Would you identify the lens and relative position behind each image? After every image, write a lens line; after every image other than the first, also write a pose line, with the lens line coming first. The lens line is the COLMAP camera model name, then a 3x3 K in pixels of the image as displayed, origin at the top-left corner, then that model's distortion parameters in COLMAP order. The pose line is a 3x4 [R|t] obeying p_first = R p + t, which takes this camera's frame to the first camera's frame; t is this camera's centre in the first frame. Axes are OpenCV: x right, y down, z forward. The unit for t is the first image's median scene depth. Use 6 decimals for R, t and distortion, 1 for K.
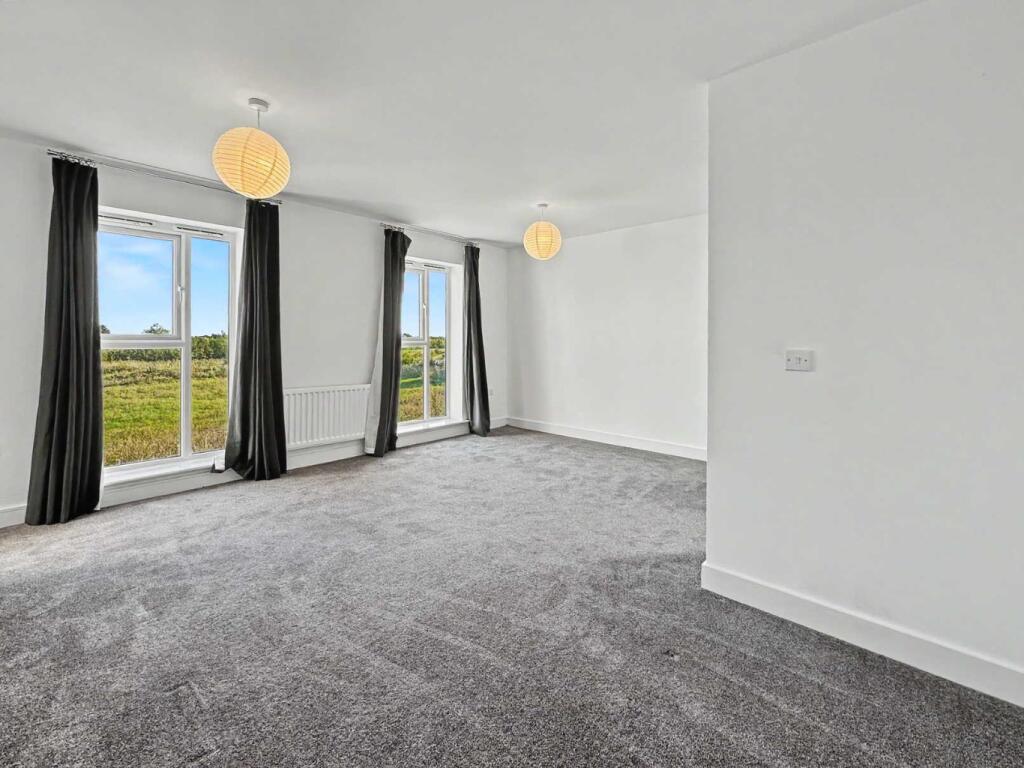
lens RADIAL K [[425.4, 0, 514.4], [0, 425.4, 363.3], [0, 0, 1]] dist [-0.000014, -0.000378]
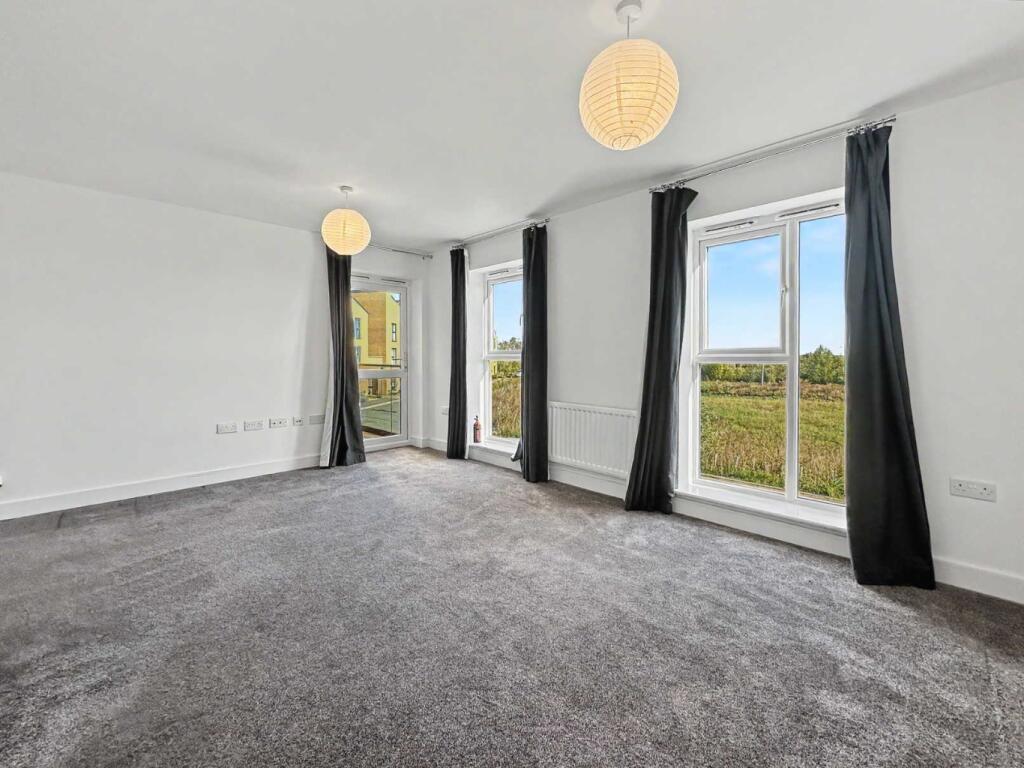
lens RADIAL K [[425.4, 0, 514.4], [0, 425.4, 363.3], [0, 0, 1]] dist [-0.000014, -0.000378]
pose [[-0.039536, 0.007509, -0.999190, 0.413763], [-0.058888, 0.998216, 0.009832, -0.027990], [0.997481, 0.059229, -0.039023, 0.806003]]
